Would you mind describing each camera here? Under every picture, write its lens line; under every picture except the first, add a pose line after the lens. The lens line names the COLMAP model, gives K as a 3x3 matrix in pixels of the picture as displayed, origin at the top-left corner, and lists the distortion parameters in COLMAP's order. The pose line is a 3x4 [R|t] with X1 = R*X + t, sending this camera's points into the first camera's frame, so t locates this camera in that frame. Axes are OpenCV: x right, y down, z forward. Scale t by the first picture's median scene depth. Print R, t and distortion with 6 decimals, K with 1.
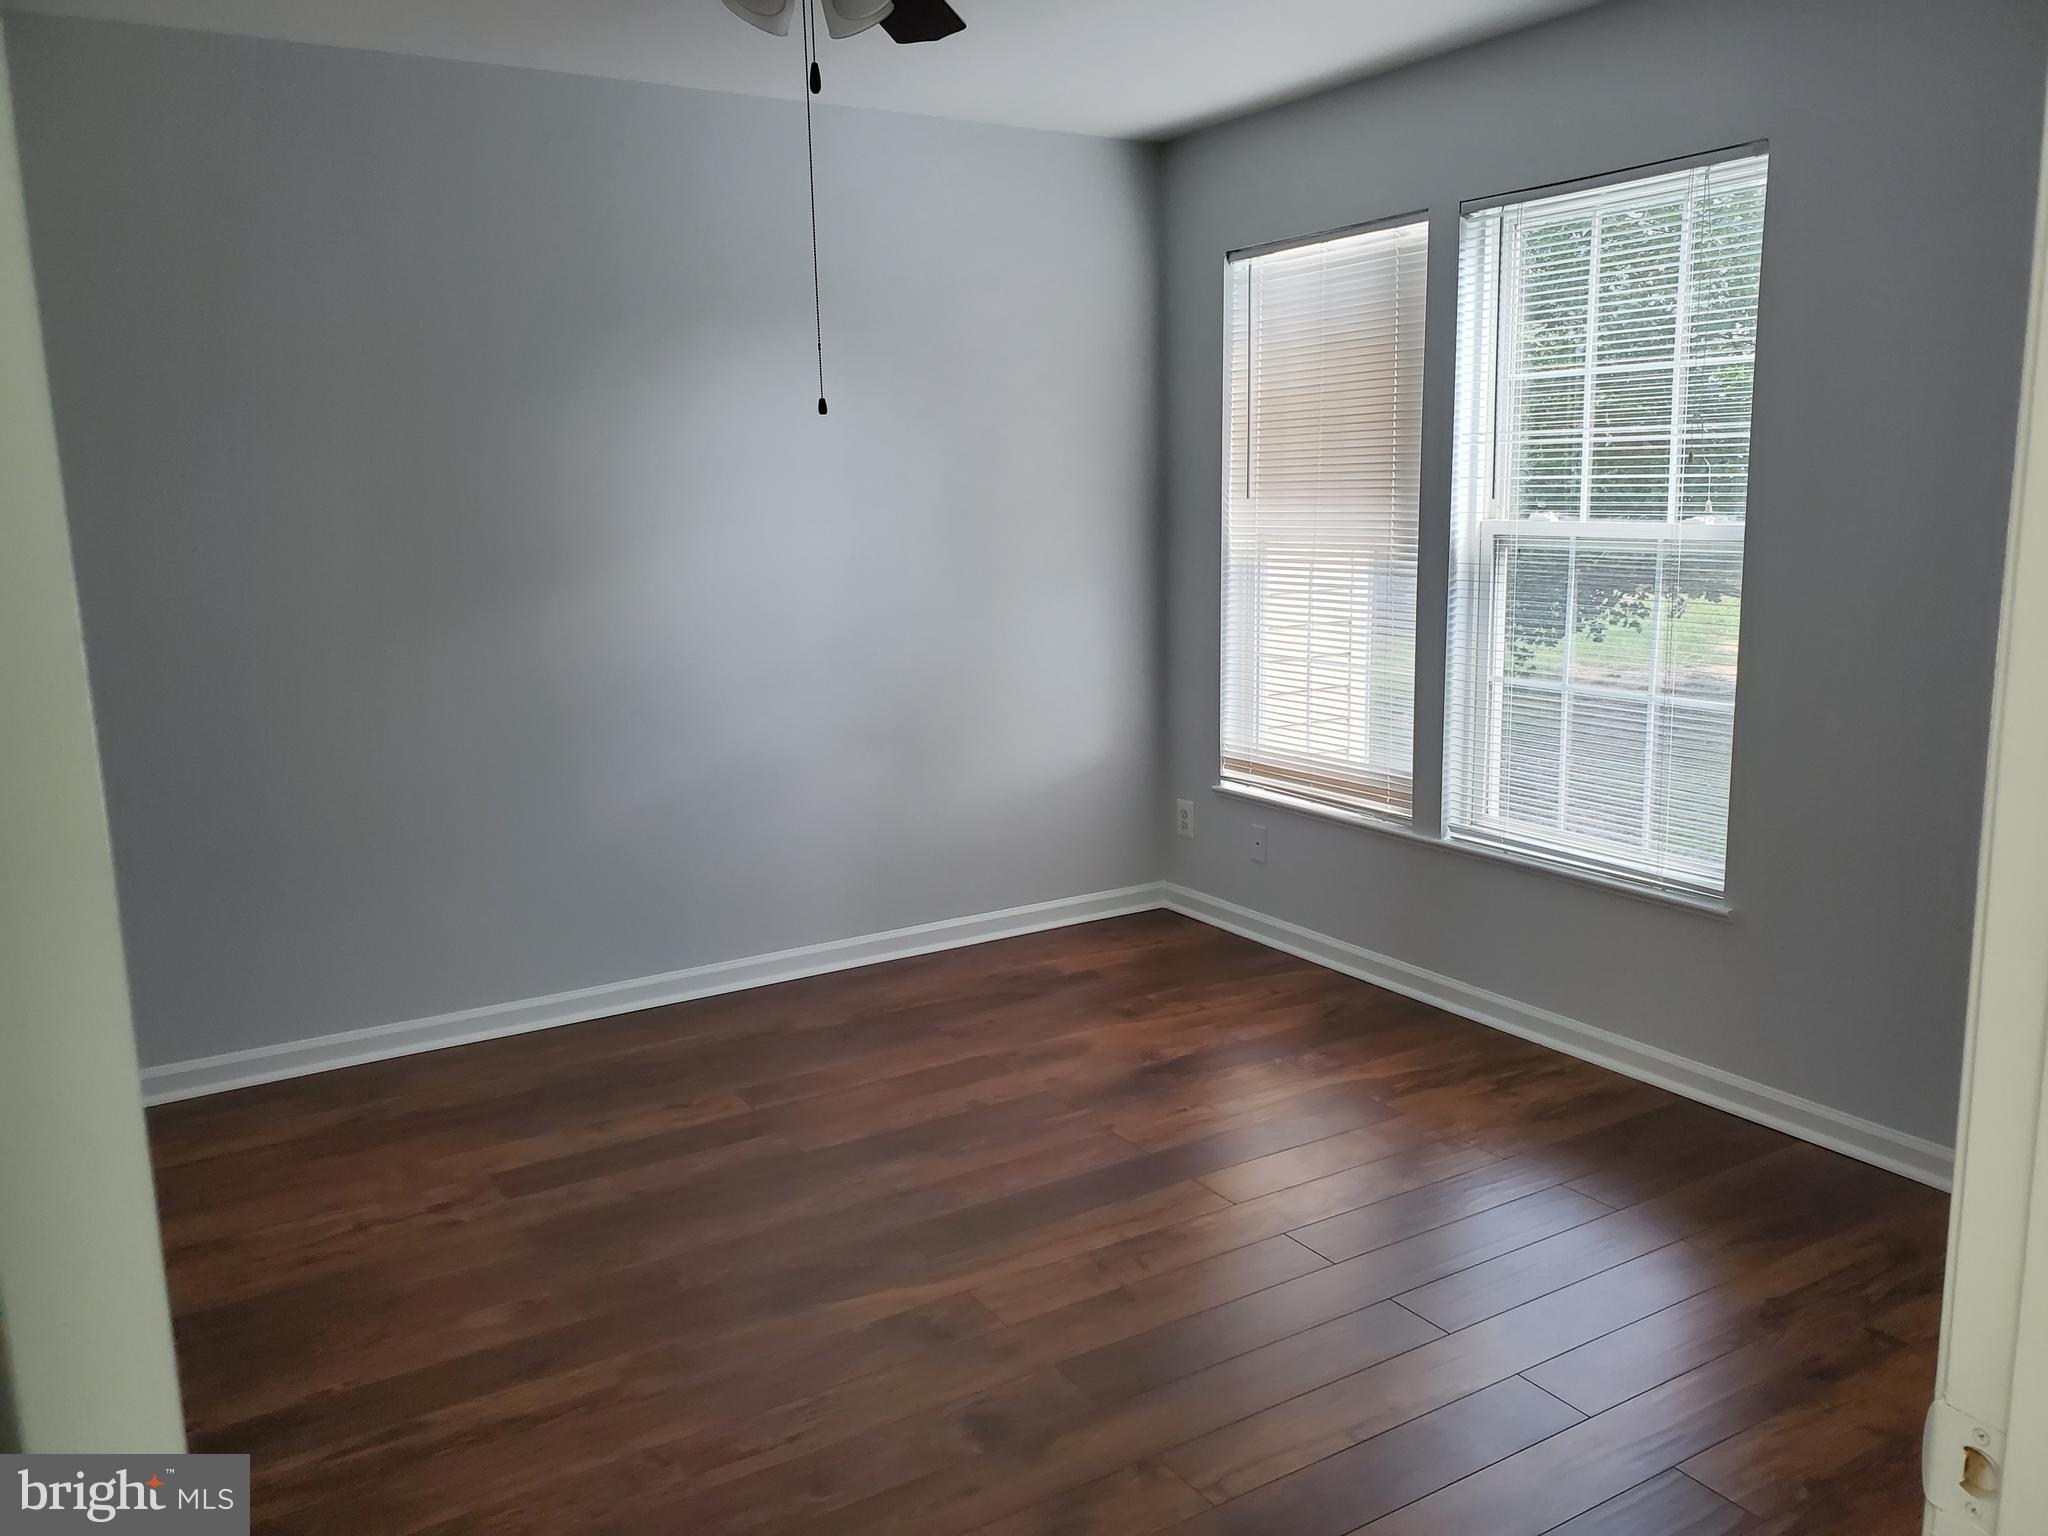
lens RADIAL K [[1595.4, 0, 1007.4], [0, 1595.4, 782.1], [0, 0, 1]] dist [0.056803, -0.060466]
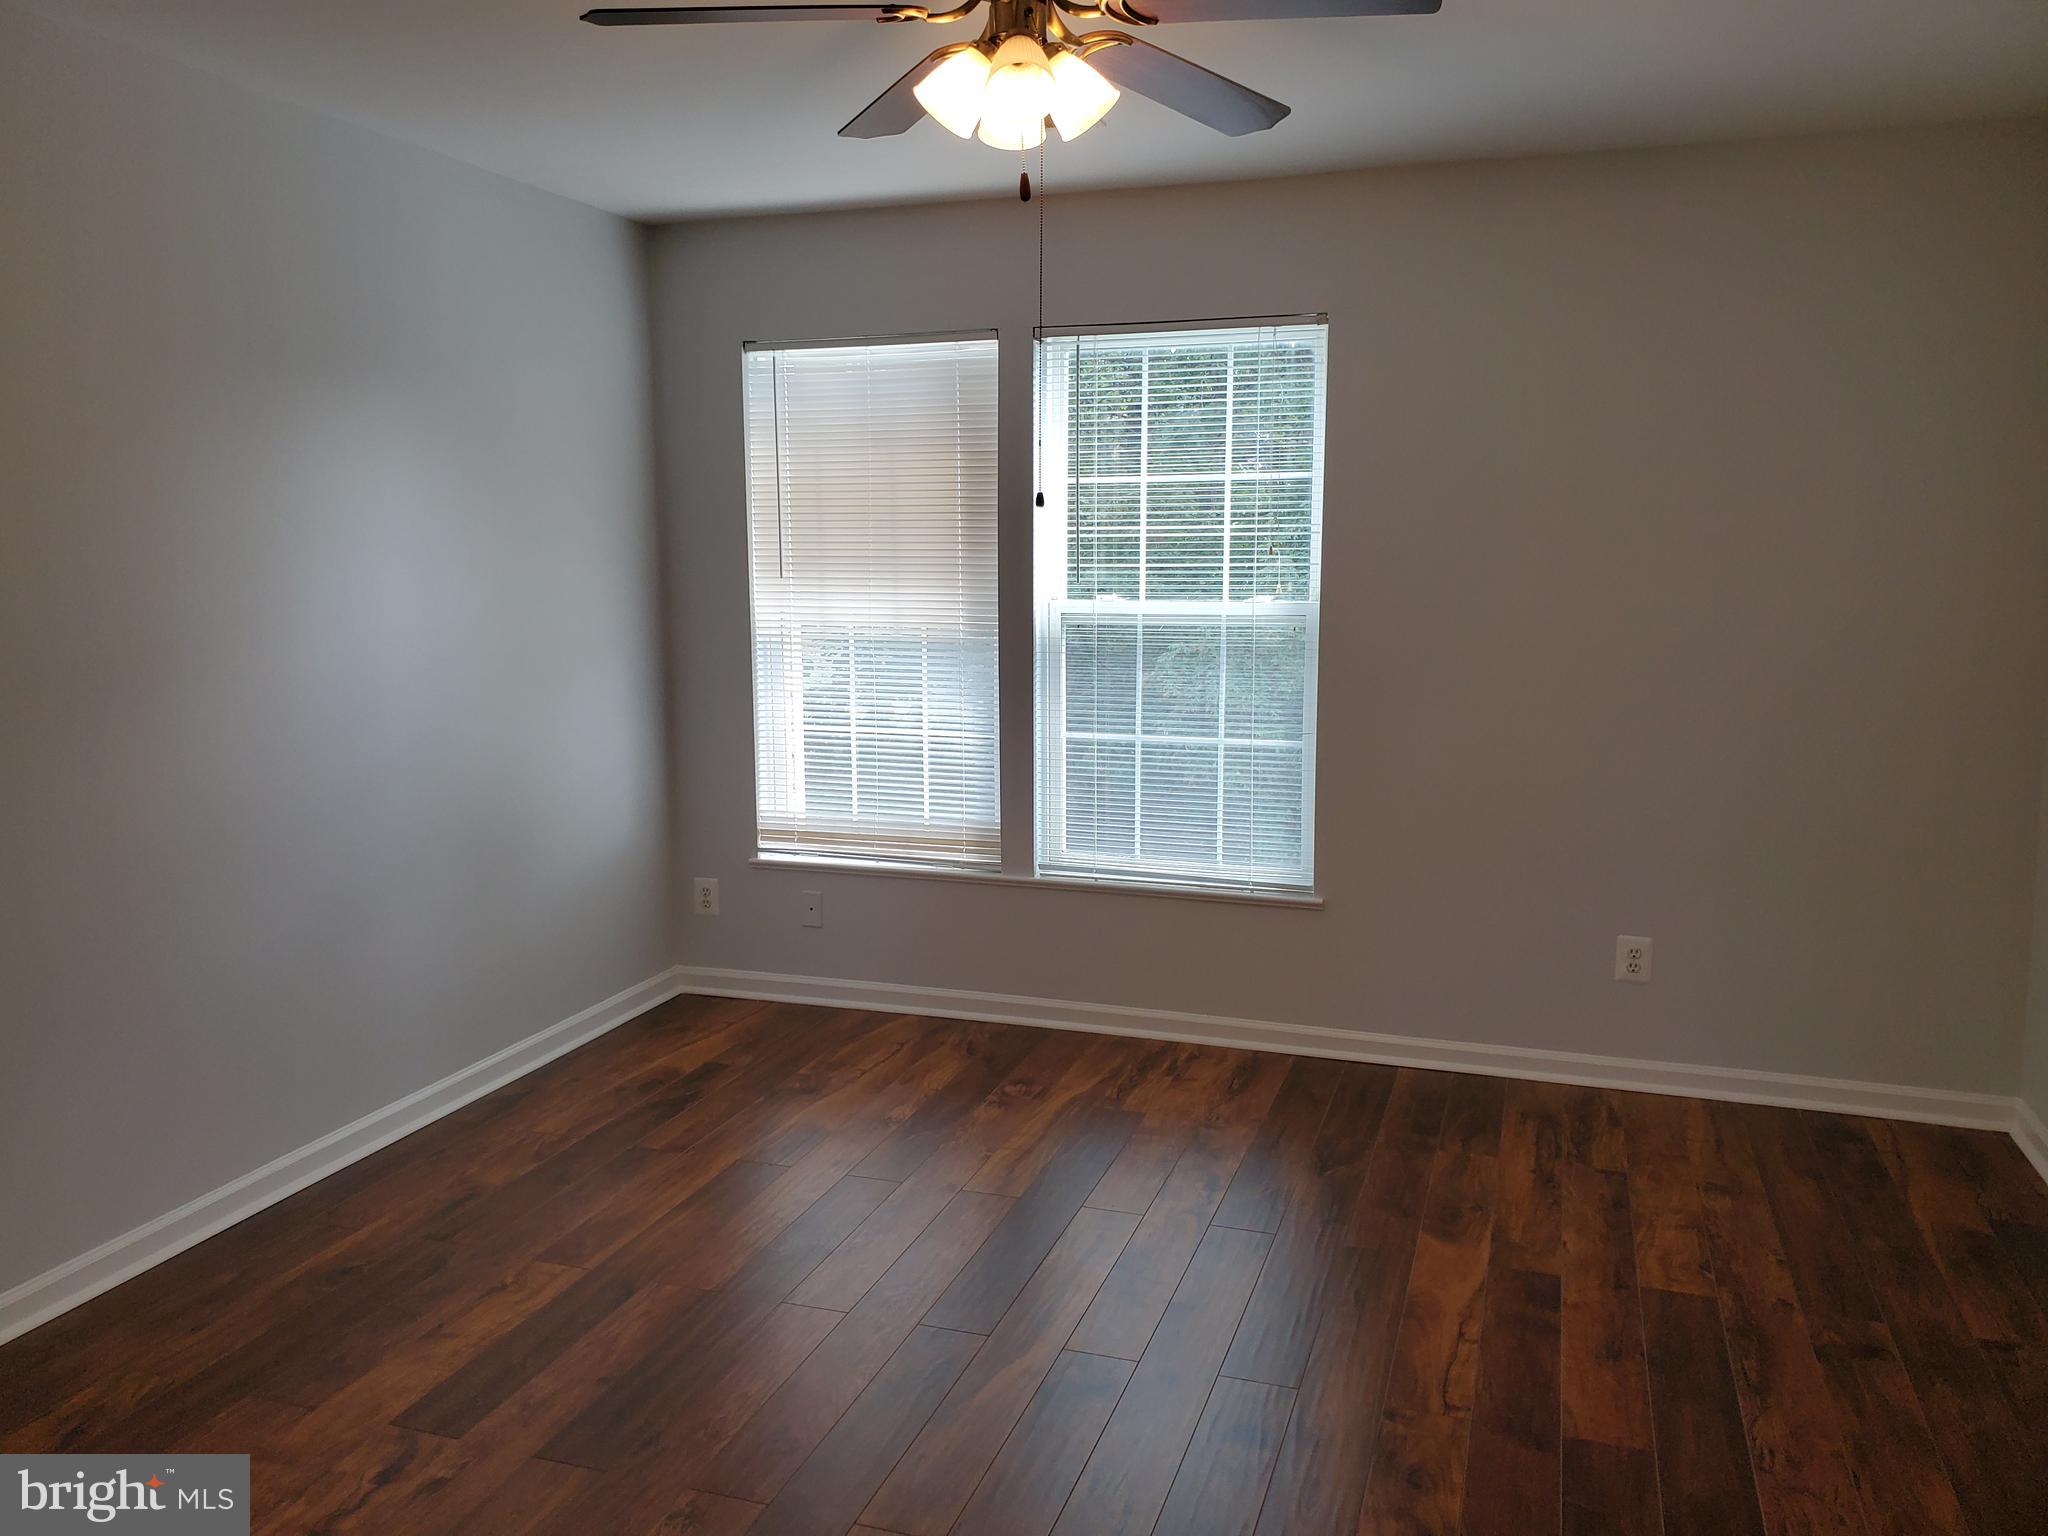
lens RADIAL K [[1595.4, 0, 1004.3], [0, 1595.4, 774.4], [0, 0, 1]] dist [0.056803, -0.060466]
pose [[0.776888, -0.077120, 0.624897, -0.451445], [0.106296, 0.994290, -0.009442, -0.029686], [-0.620601, 0.073760, 0.780650, 0.127834]]
